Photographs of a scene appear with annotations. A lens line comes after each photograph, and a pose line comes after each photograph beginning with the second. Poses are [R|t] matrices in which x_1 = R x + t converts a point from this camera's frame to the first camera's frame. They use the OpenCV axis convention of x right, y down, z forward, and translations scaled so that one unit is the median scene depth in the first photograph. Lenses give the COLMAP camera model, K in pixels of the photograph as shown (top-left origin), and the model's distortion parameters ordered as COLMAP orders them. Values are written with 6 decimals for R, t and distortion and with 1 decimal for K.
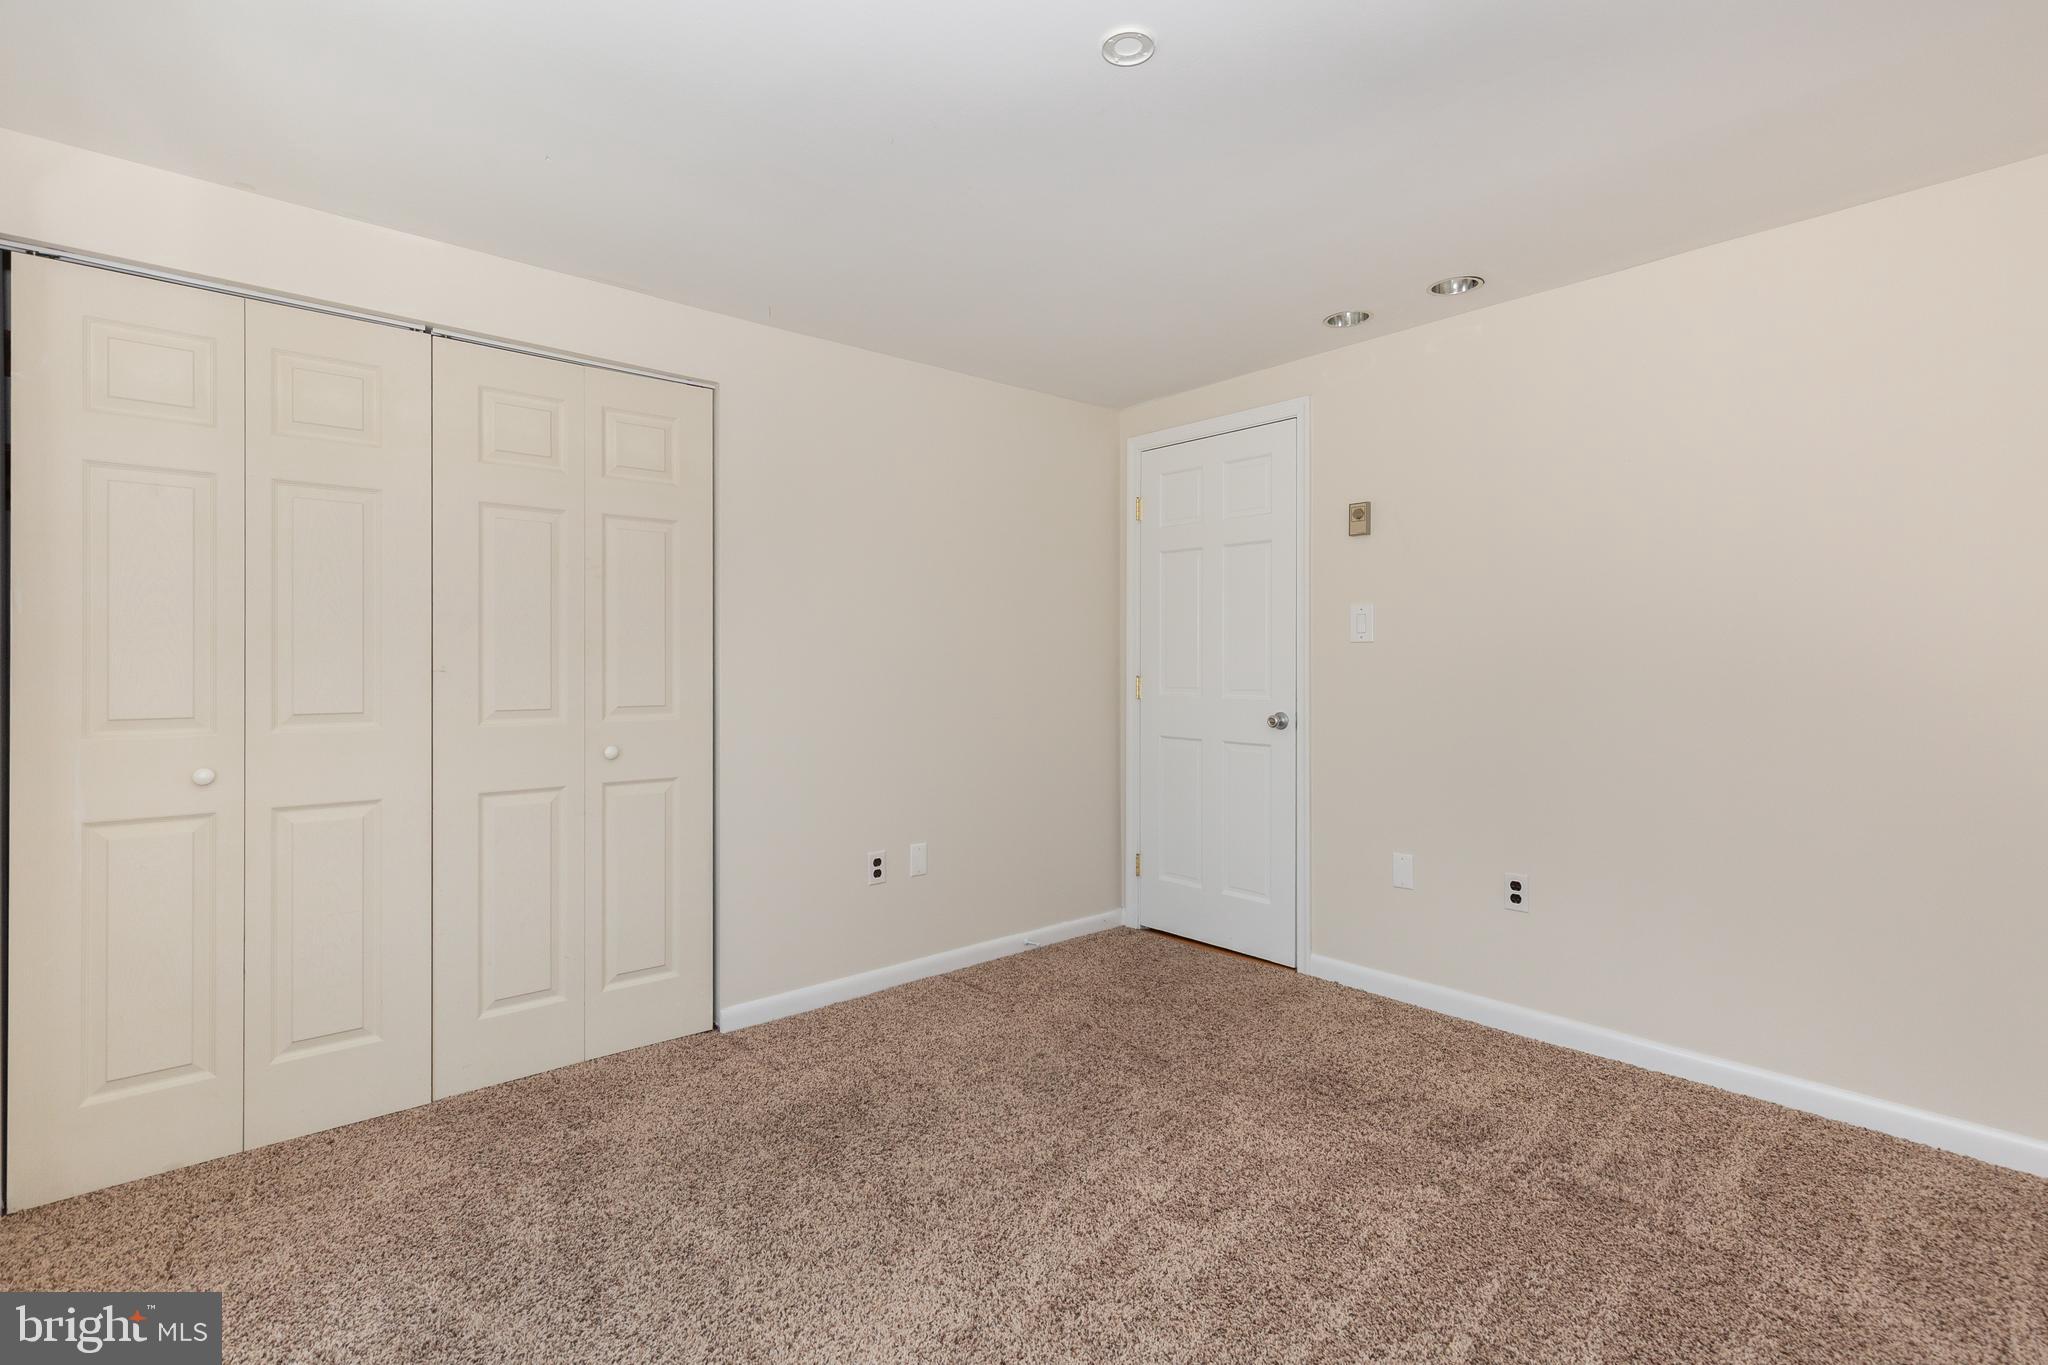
lens RADIAL K [[947.5, 0, 1038.8], [0, 947.5, 673.5], [0, 0, 1]] dist [0.001935, -0.000010]
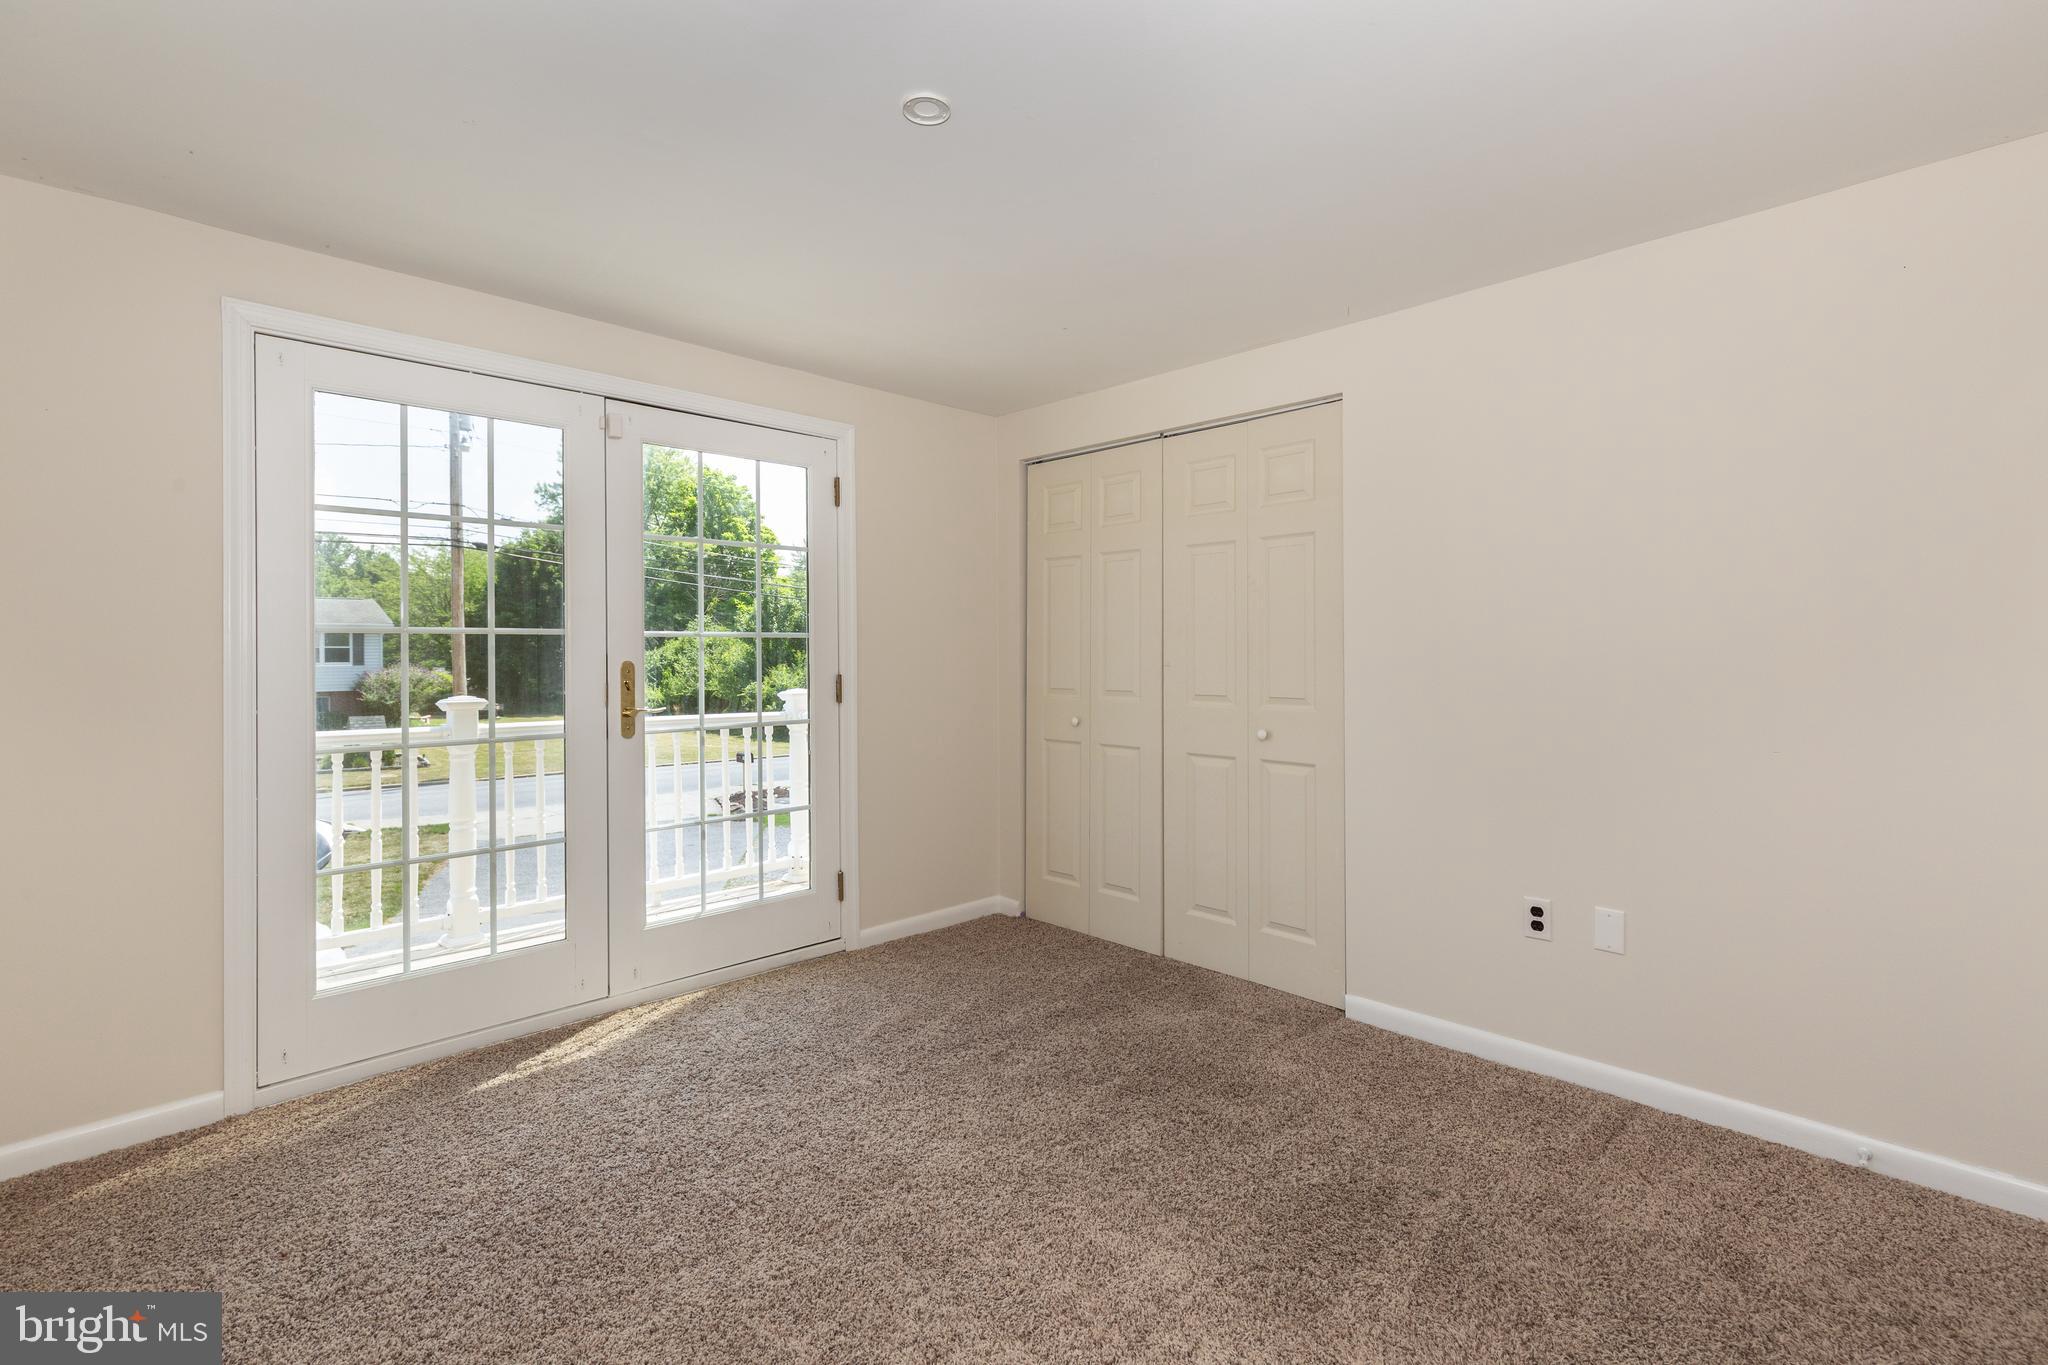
lens RADIAL K [[947.5, 0, 1038.9], [0, 947.5, 670.6], [0, 0, 1]] dist [0.001935, -0.000010]
pose [[0.046878, 0.014696, -0.998792, 0.681355], [-0.009243, 0.999855, 0.014278, -0.011161], [0.998858, 0.008563, 0.047008, 0.617215]]
